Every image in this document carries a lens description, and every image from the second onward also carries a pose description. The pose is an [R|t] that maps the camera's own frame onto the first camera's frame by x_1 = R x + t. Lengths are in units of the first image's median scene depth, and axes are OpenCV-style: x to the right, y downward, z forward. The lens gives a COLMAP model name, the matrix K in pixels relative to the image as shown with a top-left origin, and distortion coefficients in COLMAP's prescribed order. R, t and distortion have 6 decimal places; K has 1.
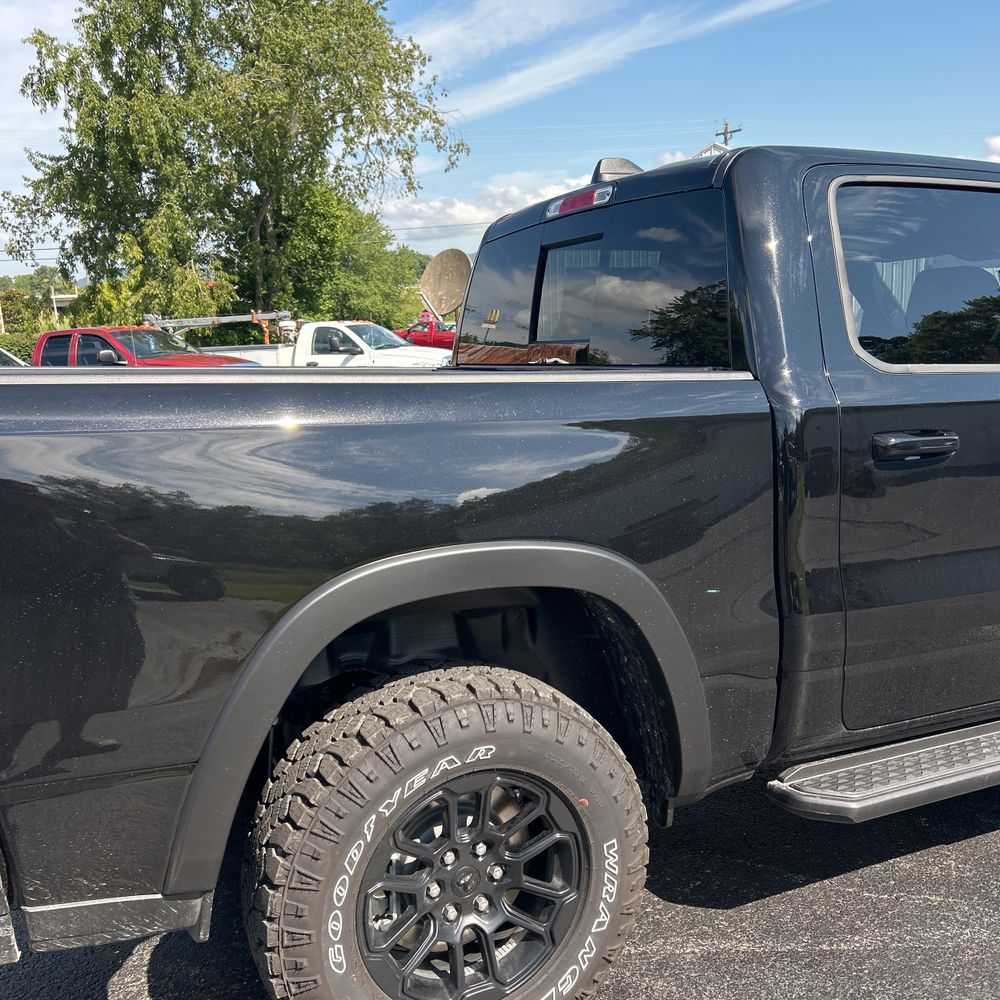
lens RADIAL K [[1013.2, 0, 499.4], [0, 1013.2, 508.5], [0, 0, 1]] dist [0.126378, -0.235041]
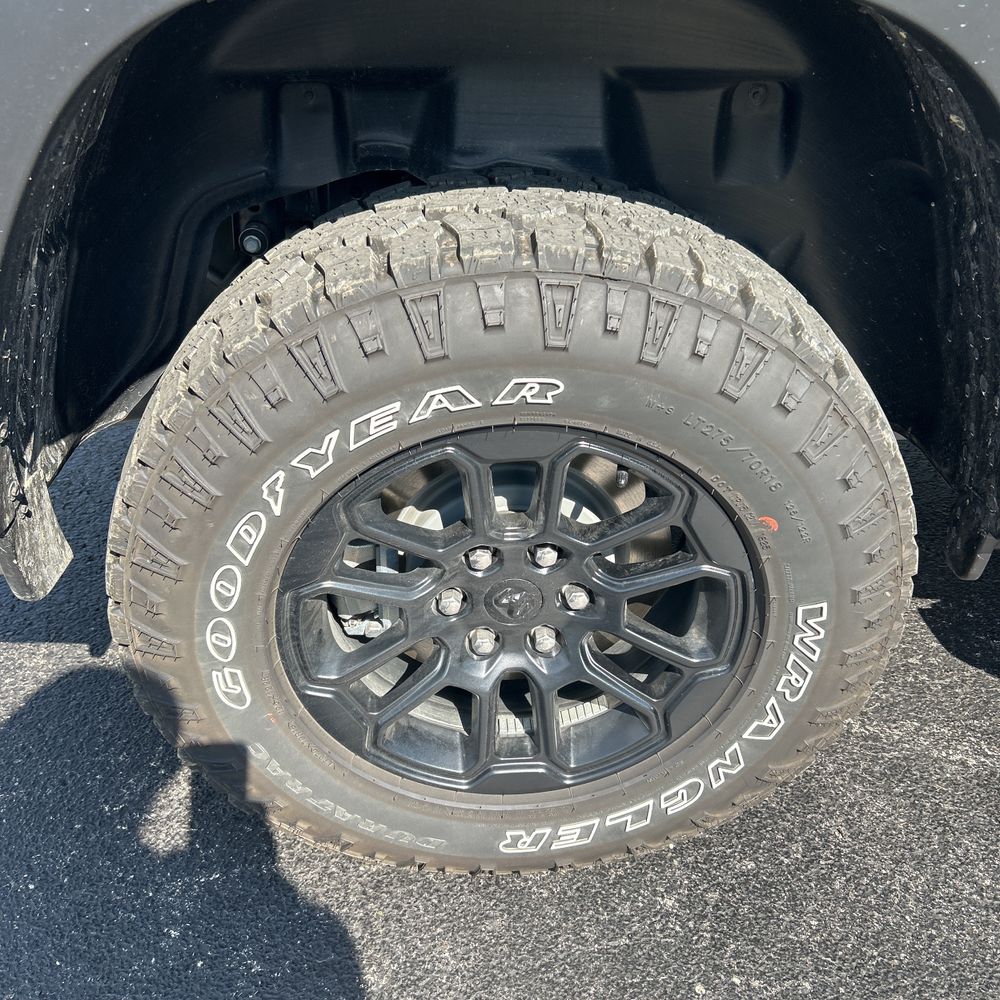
lens RADIAL K [[1013.2, 0, 499.4], [0, 1013.2, 508.5], [0, 0, 1]] dist [0.126378, -0.235041]
pose [[0.921928, 0.235267, -0.307730, 0.111912], [-0.079803, 0.892744, 0.443442, 0.085524], [0.379051, -0.384264, 0.841820, 0.569613]]
